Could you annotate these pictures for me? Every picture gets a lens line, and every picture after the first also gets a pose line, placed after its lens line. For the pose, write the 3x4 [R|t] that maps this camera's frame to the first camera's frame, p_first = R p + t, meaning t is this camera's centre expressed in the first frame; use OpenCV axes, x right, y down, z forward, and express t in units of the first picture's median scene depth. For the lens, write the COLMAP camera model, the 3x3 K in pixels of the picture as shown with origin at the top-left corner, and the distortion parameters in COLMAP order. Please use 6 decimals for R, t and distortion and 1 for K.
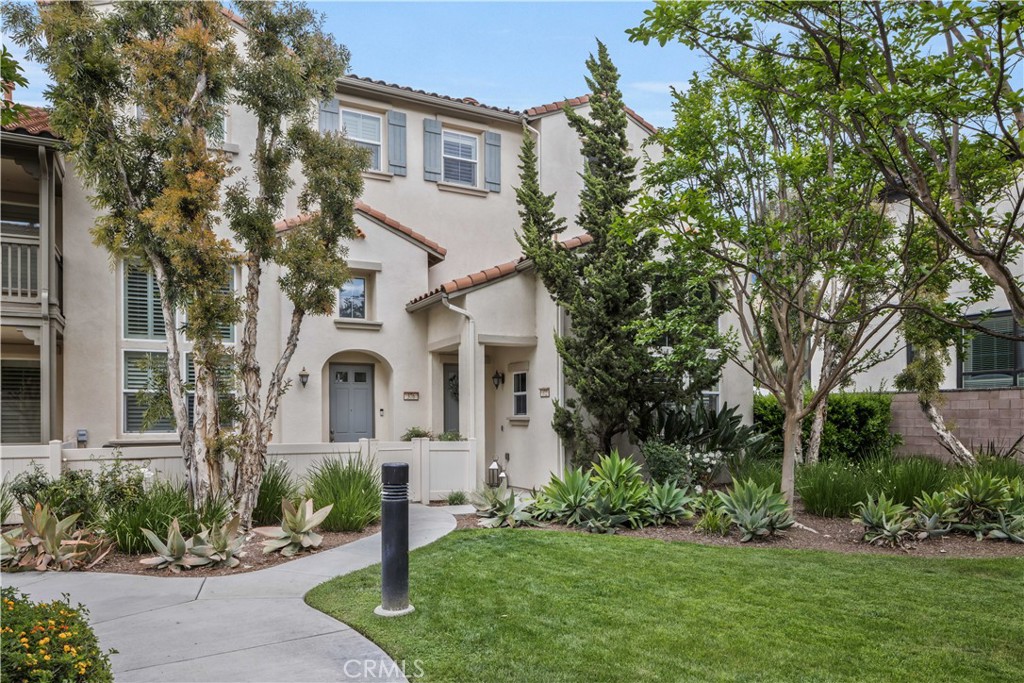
lens RADIAL K [[715.7, 0, 530.7], [0, 715.7, 342.1], [0, 0, 1]] dist [-0.002367, -0.002263]
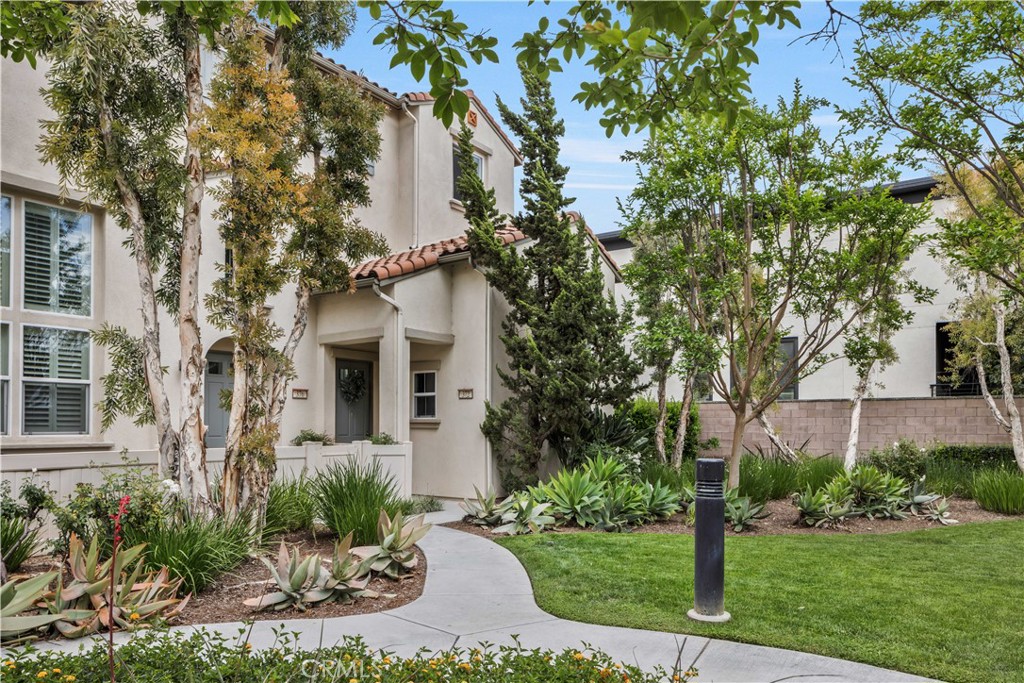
lens RADIAL K [[715.7, 0, 530.7], [0, 715.7, 342.1], [0, 0, 1]] dist [-0.002367, -0.002263]
pose [[0.882717, 0.061621, 0.465847, -0.360212], [-0.055461, 0.998097, -0.026934, 0.023160], [-0.466620, -0.002062, 0.884455, 0.117730]]
